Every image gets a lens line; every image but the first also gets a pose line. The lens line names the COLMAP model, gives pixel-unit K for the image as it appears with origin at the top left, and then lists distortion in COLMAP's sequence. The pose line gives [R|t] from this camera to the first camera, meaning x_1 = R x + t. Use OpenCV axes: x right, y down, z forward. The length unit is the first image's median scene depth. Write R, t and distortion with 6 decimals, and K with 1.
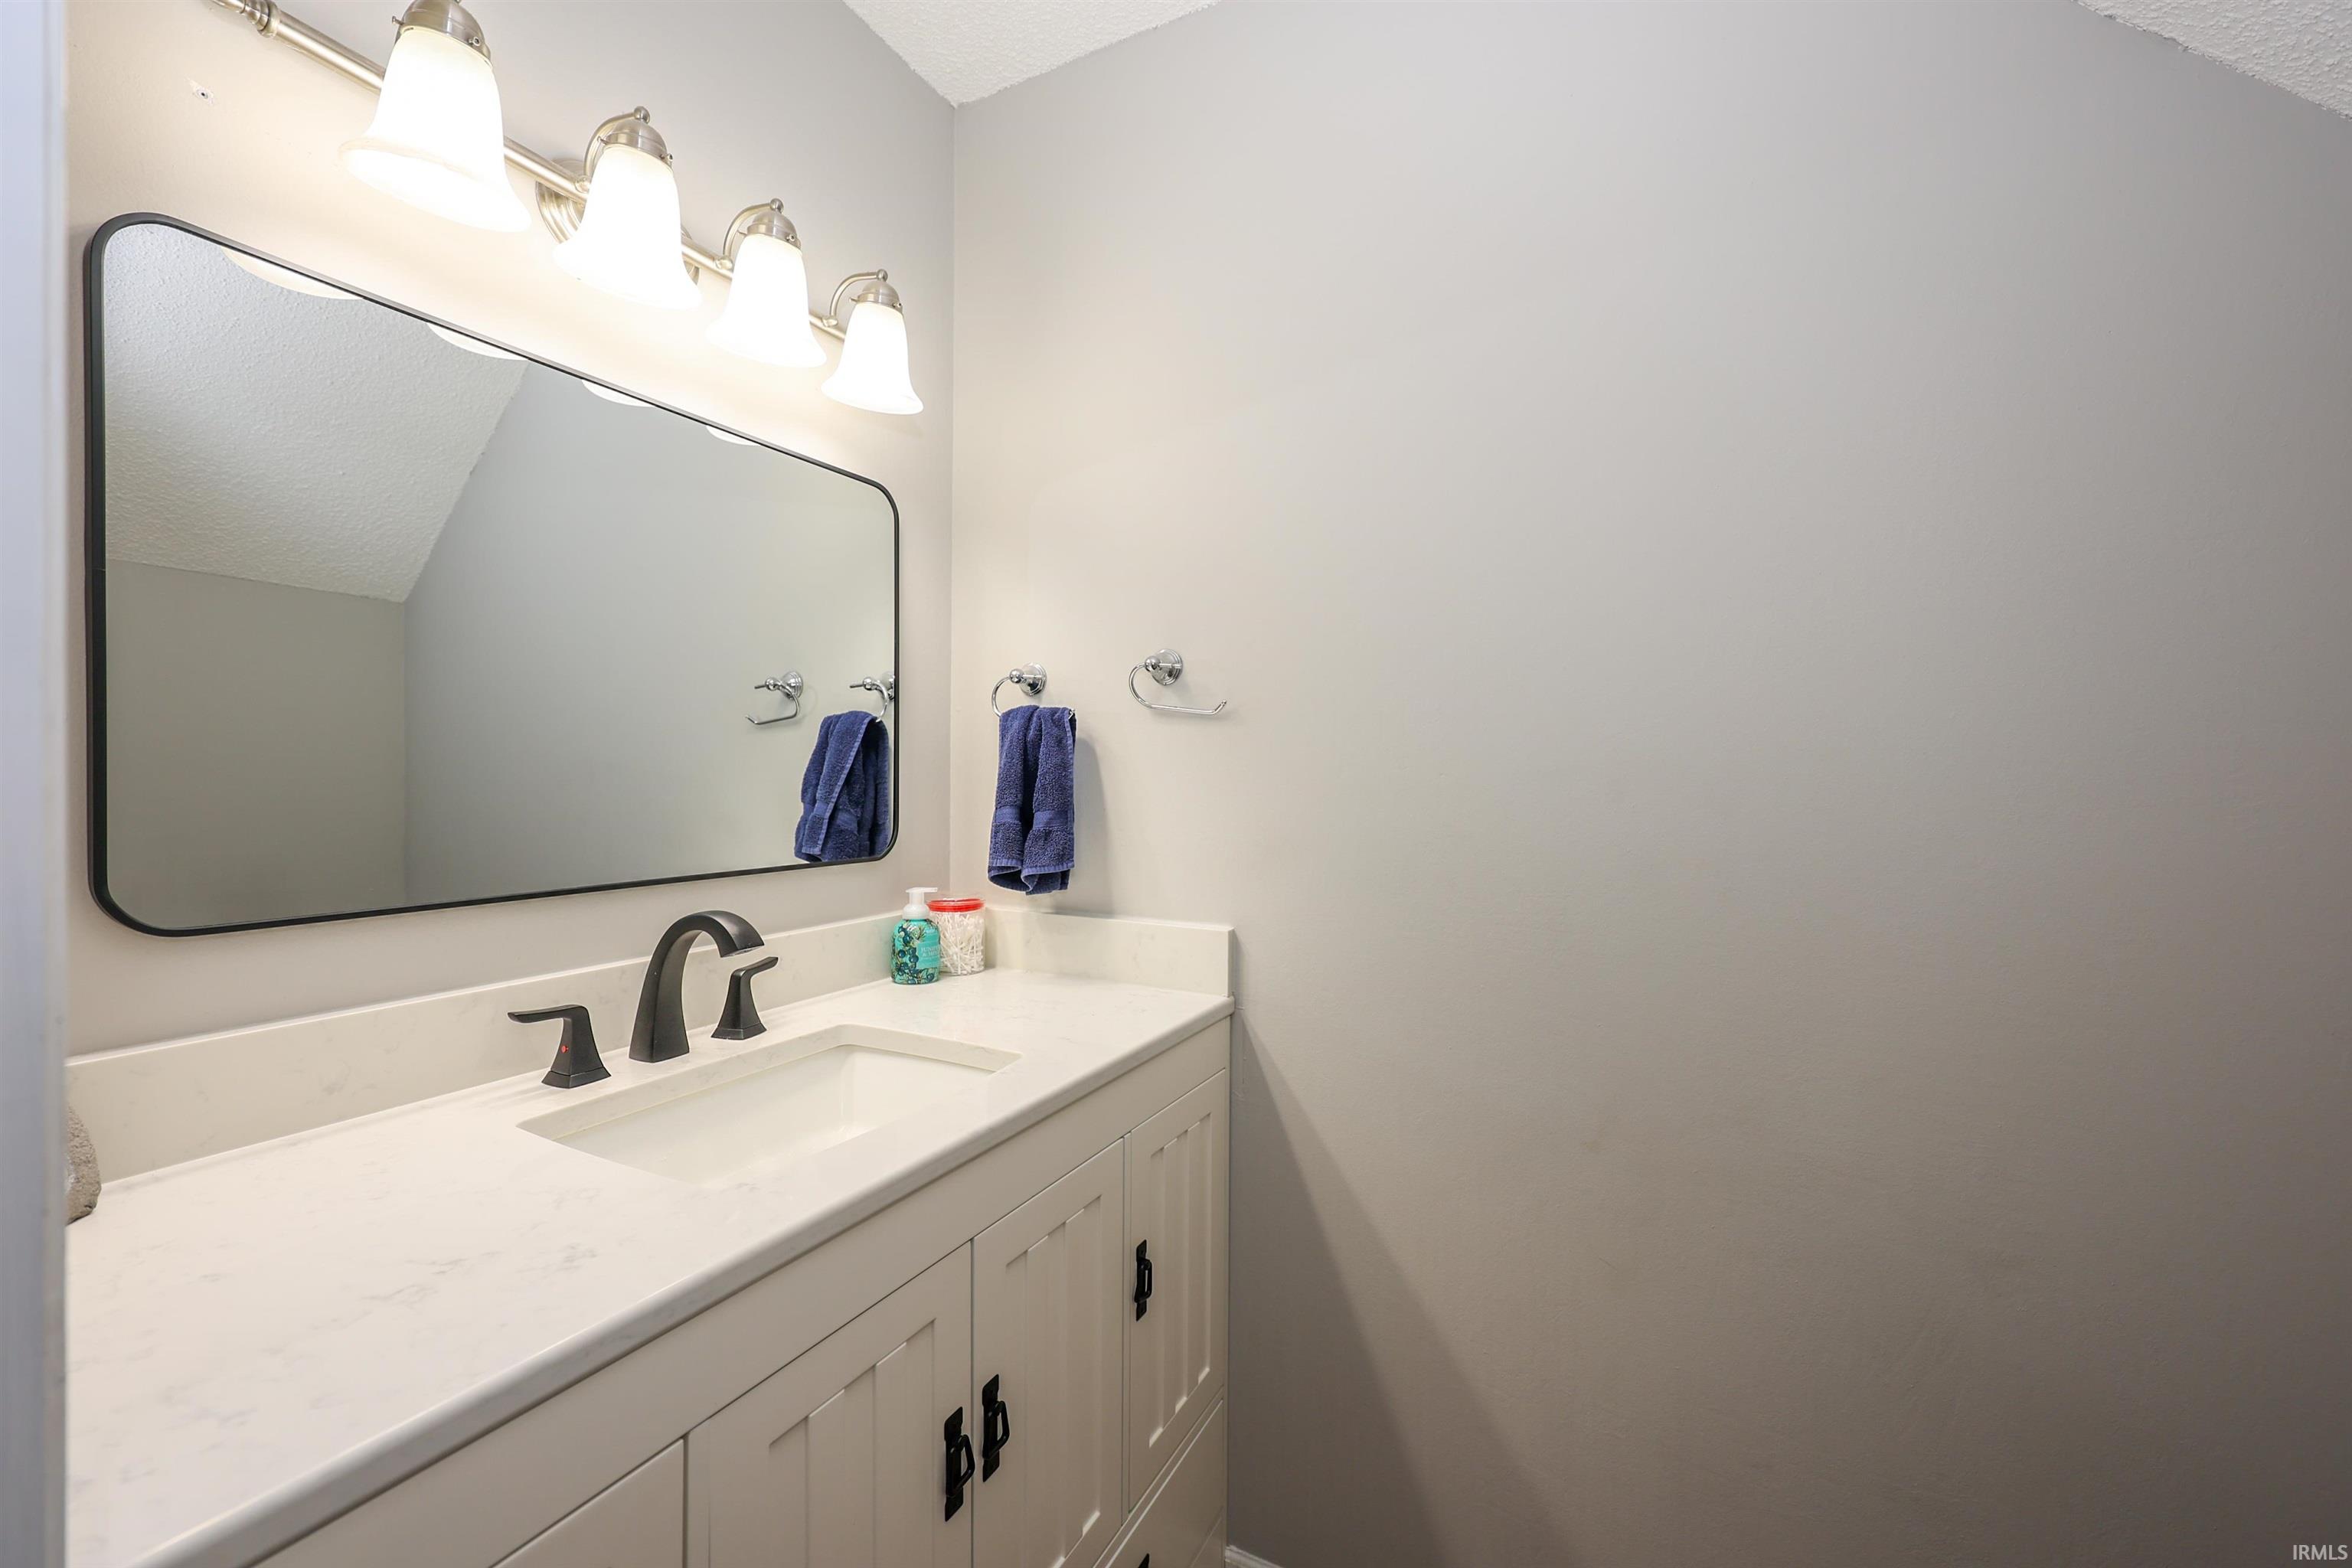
lens RADIAL K [[945.2, 0, 1171.2], [0, 945.2, 778.8], [0, 0, 1]] dist [-0.004586, 0.000745]
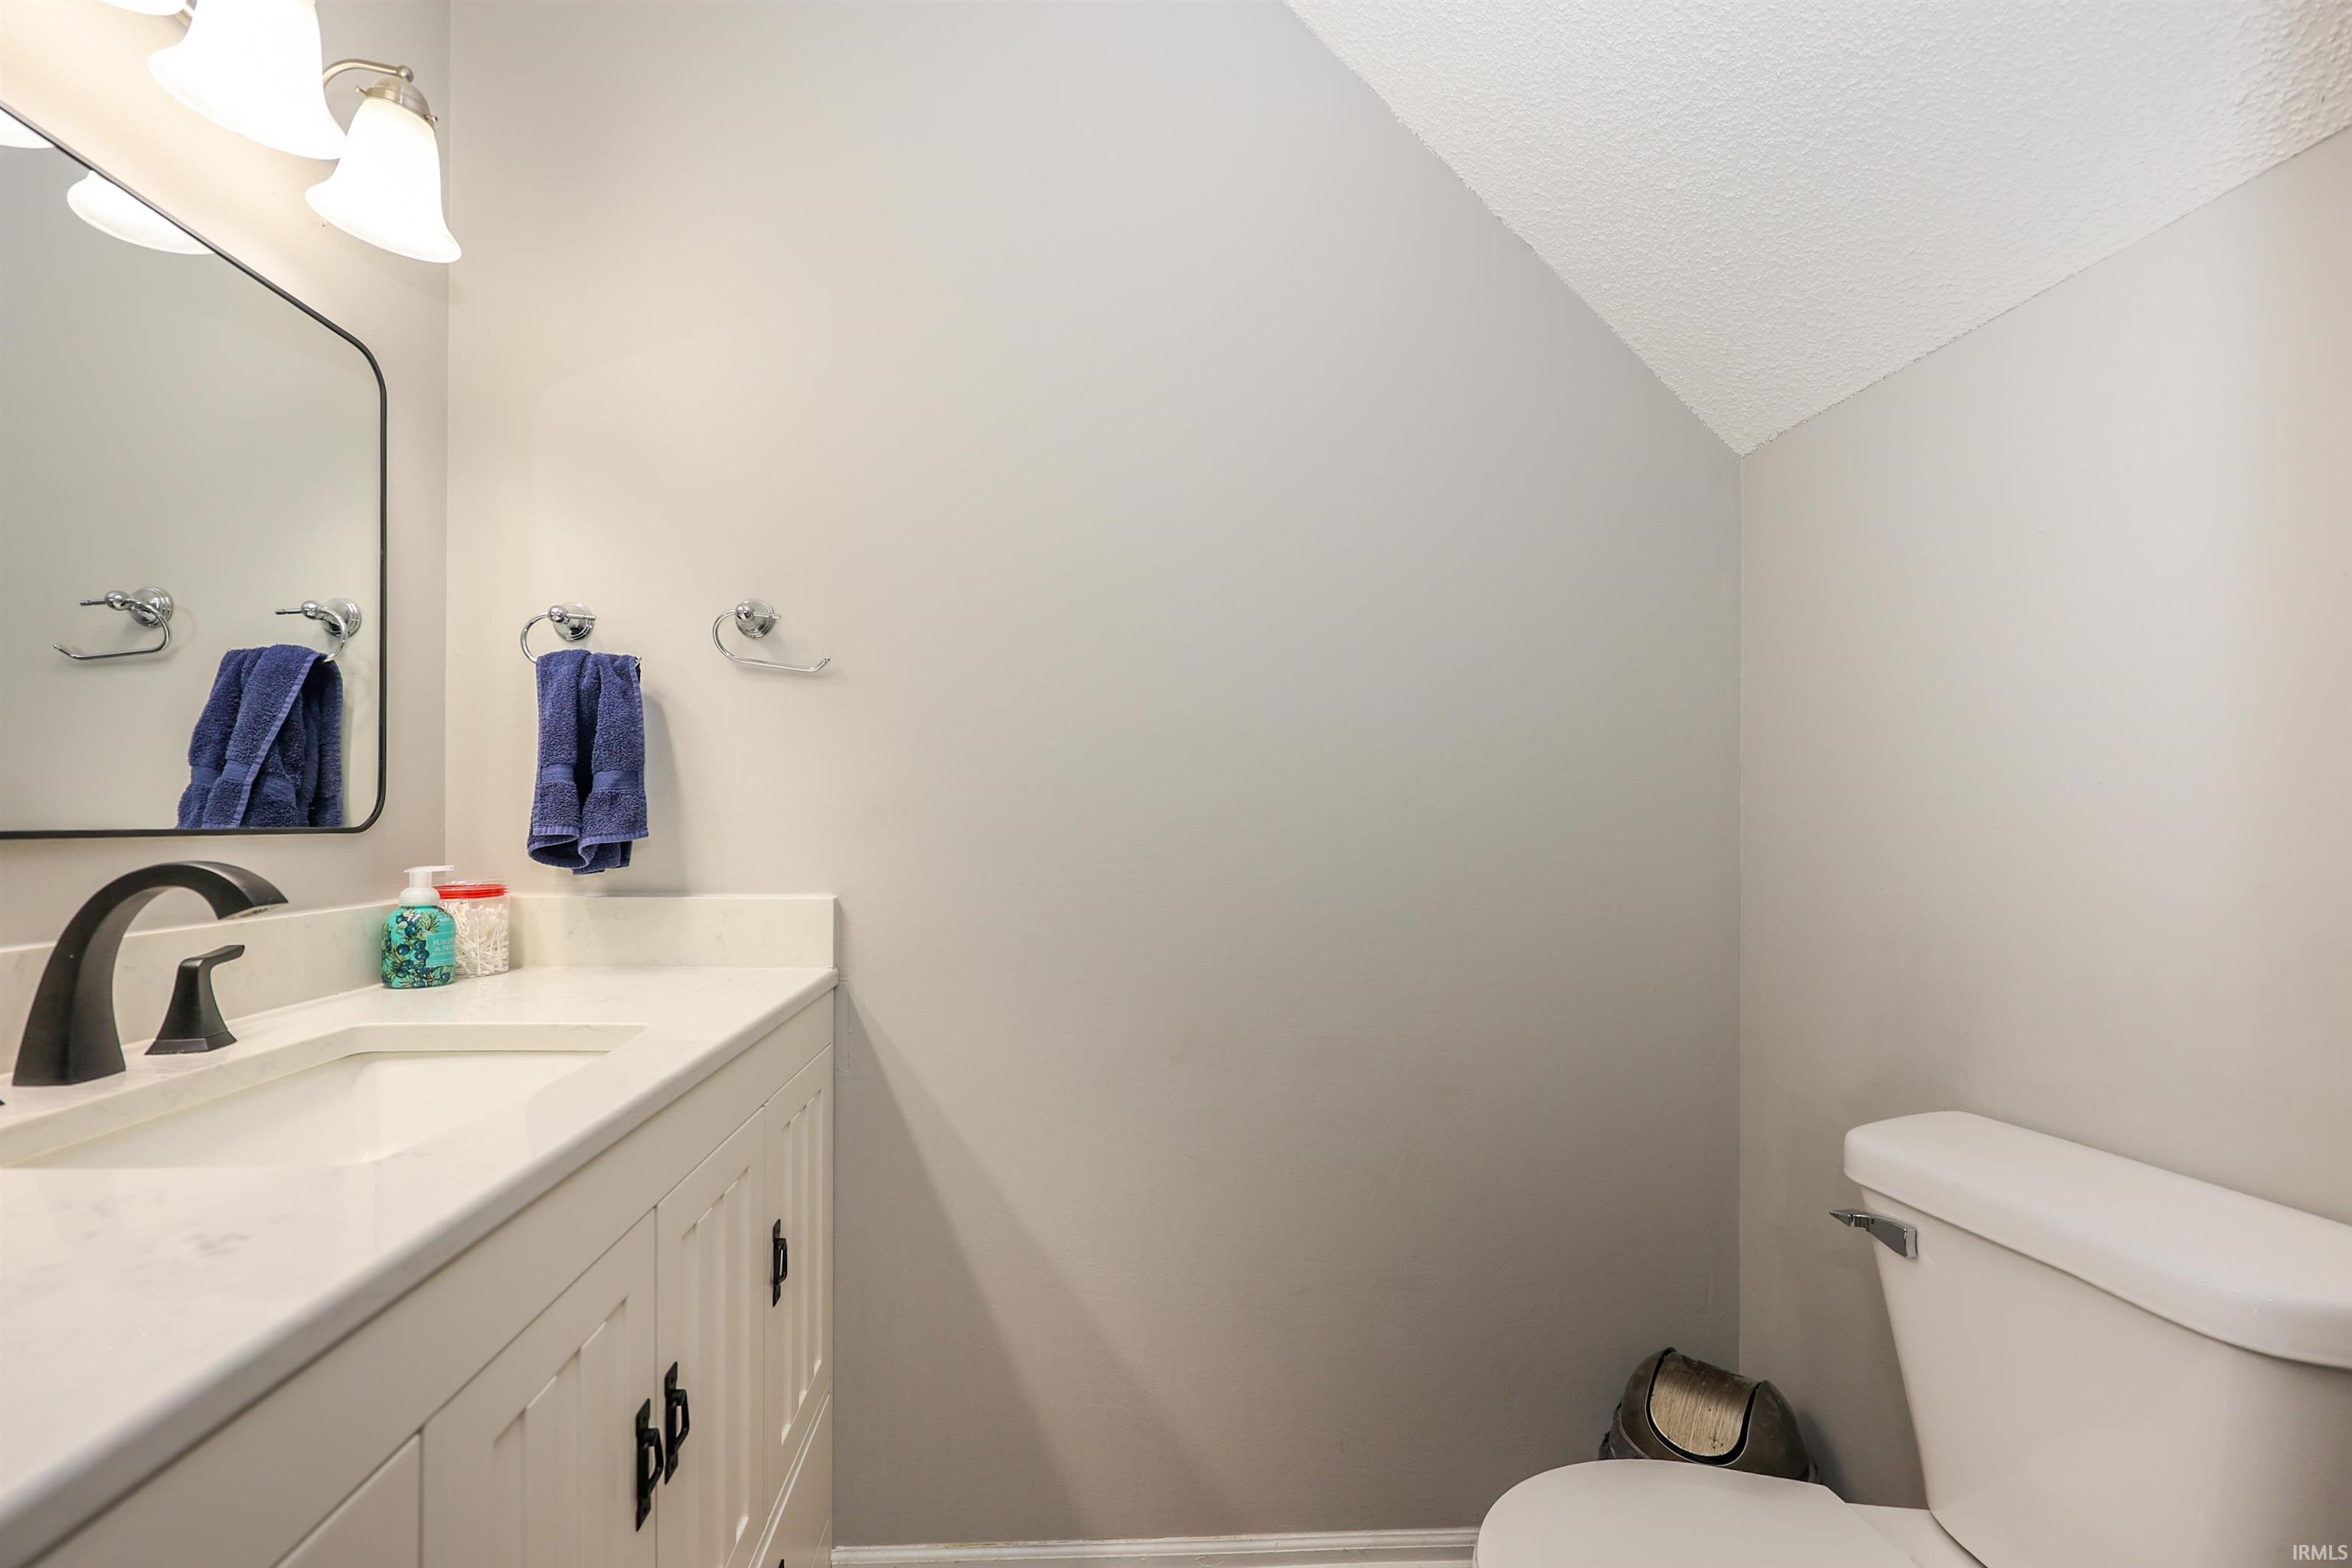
lens RADIAL K [[945.2, 0, 1183.3], [0, 945.2, 790.5], [0, 0, 1]] dist [-0.004586, 0.000745]
pose [[0.860269, -0.001692, 0.509838, -0.121688], [0.003729, 0.999989, -0.002974, 0.055856], [-0.509827, 0.004460, 0.860266, -0.000614]]
